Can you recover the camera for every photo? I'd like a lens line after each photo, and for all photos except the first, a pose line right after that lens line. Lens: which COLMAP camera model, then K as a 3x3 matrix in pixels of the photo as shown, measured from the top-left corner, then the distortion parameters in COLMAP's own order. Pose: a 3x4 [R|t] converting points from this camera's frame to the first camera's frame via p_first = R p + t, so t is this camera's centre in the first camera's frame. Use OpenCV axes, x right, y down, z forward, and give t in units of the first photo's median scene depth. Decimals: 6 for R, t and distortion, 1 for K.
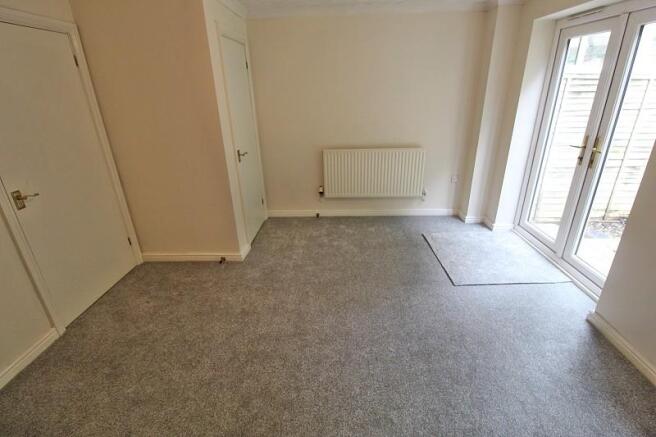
lens RADIAL K [[306.2, 0, 328.9], [0, 306.2, 208.1], [0, 0, 1]] dist [-0.000466, -0.010691]
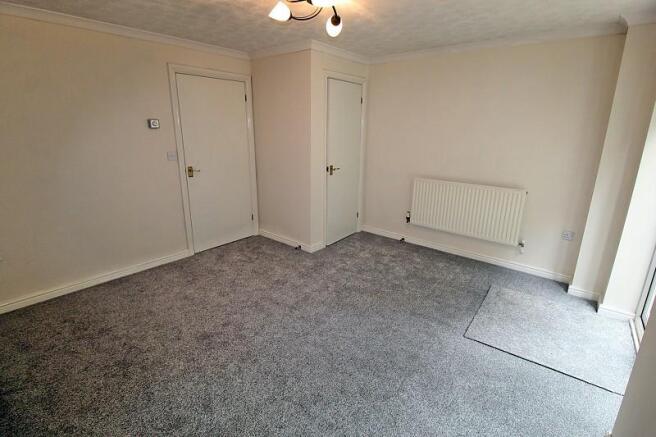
lens RADIAL K [[306.2, 0, 328.9], [0, 306.2, 208.1], [0, 0, 1]] dist [-0.000466, -0.010691]
pose [[0.796931, 0.189346, -0.573628, 0.440386], [-0.251820, 0.967291, -0.030560, 0.018270], [0.549079, 0.168806, 0.818545, 0.002004]]
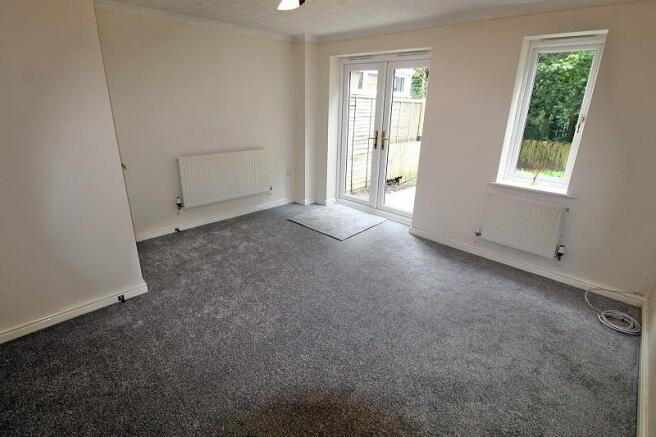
lens RADIAL K [[306.2, 0, 328.9], [0, 306.2, 208.1], [0, 0, 1]] dist [-0.000466, -0.010691]
pose [[0.677151, -0.194814, 0.709587, -0.475600], [0.229709, 0.972091, 0.047675, 0.025388], [-0.699071, 0.130715, 0.703003, 0.047412]]
